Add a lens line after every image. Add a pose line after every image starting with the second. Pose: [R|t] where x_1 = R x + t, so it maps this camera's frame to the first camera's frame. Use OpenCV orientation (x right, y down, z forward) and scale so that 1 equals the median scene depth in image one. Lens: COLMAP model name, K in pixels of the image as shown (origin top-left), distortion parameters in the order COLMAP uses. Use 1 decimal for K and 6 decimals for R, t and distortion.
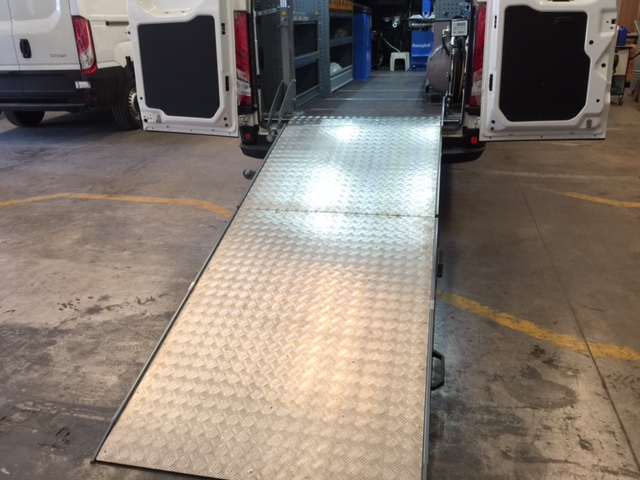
lens RADIAL K [[537.7, 0, 317.8], [0, 537.7, 230.2], [0, 0, 1]] dist [0.096954, -0.134488]
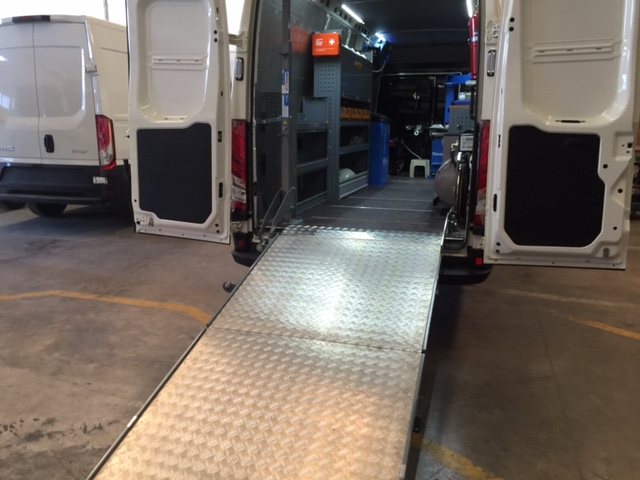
lens RADIAL K [[539.7, 0, 315.5], [0, 539.7, 245.4], [0, 0, 1]] dist [0.092035, -0.113877]
pose [[0.996549, 0.048162, -0.067599, 0.064548], [-0.057261, 0.988514, -0.139863, -0.042606], [0.060087, 0.143251, 0.987861, 0.062242]]
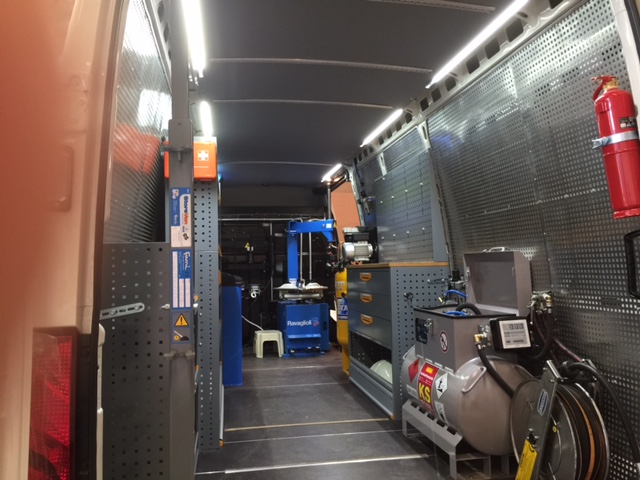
lens RADIAL K [[546.3, 0, 320.5], [0, 546.3, 238.7], [0, 0, 1]] dist [0.084997, -0.130789]
pose [[0.924946, 0.025720, 0.379227, -0.109928], [0.134270, 0.911276, -0.389292, -0.274060], [-0.355593, 0.410993, 0.839427, 0.591211]]
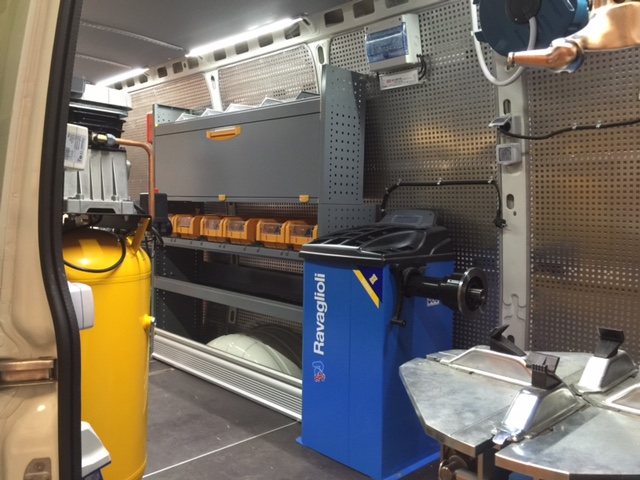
lens RADIAL K [[546.3, 0, 320.5], [0, 546.3, 238.7], [0, 0, 1]] dist [0.084997, -0.130789]
pose [[0.538327, -0.013296, 0.842631, -0.205790], [0.272958, 0.948726, -0.159413, -0.397710], [-0.797307, 0.315819, 0.514354, 0.873072]]
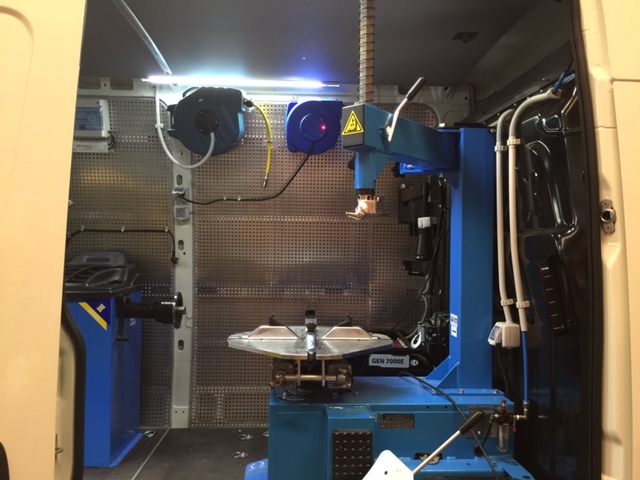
lens RADIAL K [[546.3, 0, 320.5], [0, 546.3, 238.7], [0, 0, 1]] dist [0.084997, -0.130789]
pose [[-0.264201, 0.035074, 0.963830, -0.419997], [0.341784, 0.937890, 0.059559, -0.449802], [-0.901877, 0.345157, -0.259779, 0.998700]]
